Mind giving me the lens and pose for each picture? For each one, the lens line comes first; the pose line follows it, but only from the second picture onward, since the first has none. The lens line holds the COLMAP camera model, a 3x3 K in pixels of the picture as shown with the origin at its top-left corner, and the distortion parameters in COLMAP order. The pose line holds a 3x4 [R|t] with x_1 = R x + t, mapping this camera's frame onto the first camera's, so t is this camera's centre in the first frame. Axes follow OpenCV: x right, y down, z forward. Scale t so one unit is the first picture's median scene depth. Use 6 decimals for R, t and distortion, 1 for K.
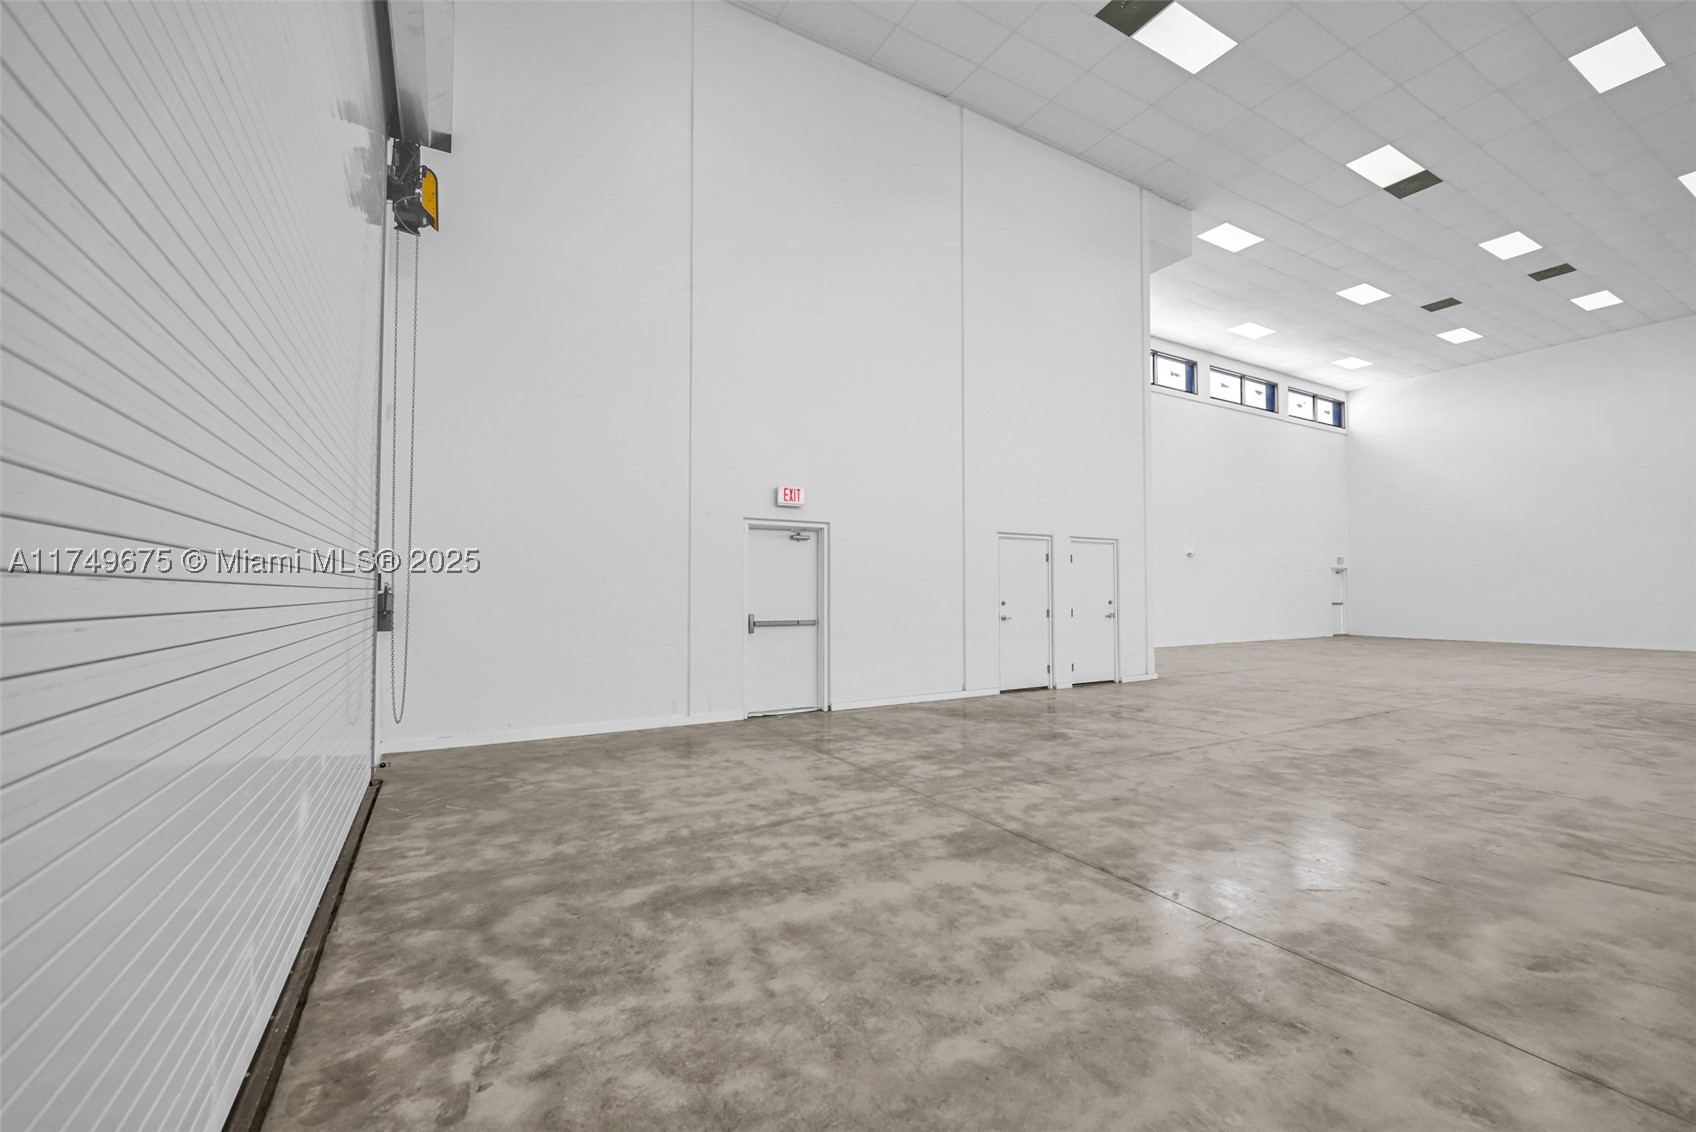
lens RADIAL K [[698.0, 0, 851.7], [0, 698.0, 567.4], [0, 0, 1]] dist [0.000280, 0.000462]
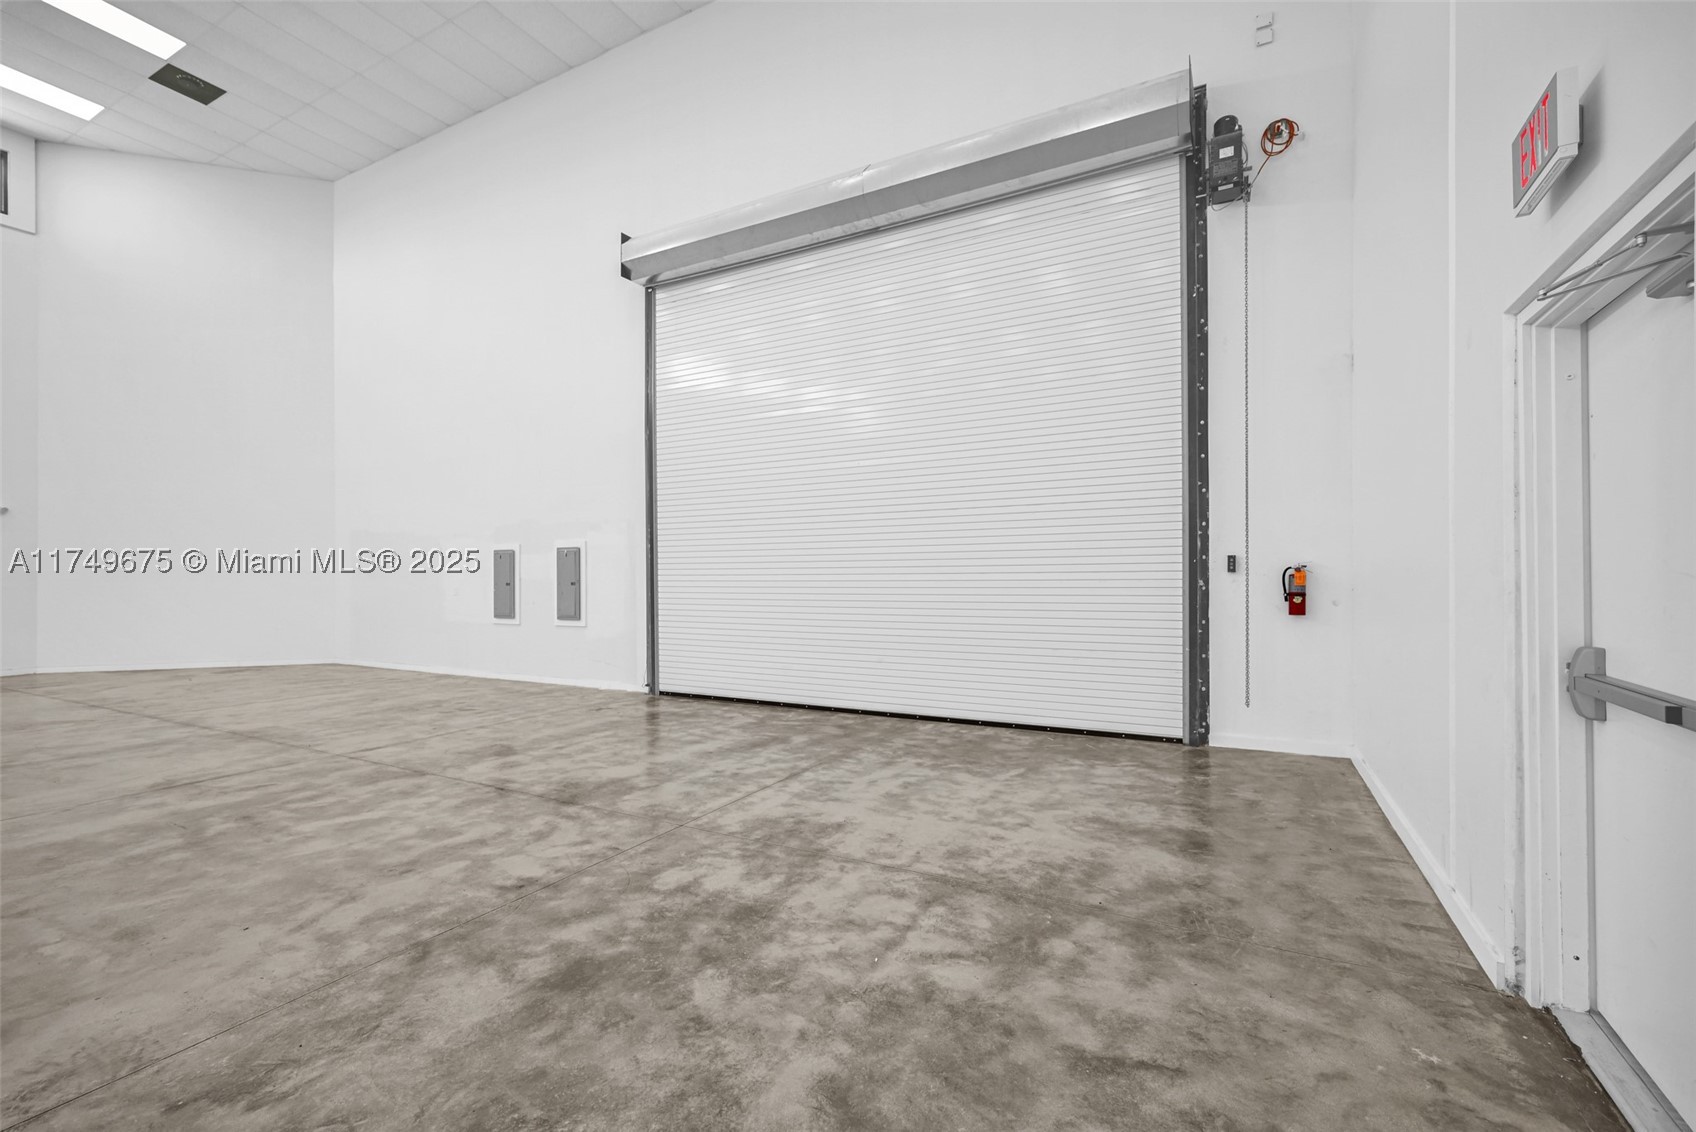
lens RADIAL K [[698.0, 0, 851.7], [0, 698.0, 567.4], [0, 0, 1]] dist [0.000280, 0.000462]
pose [[-0.843997, -0.004532, -0.536329, 0.383954], [0.025151, 0.998530, -0.048017, 0.082002], [0.535758, -0.054015, -0.842642, 1.847374]]
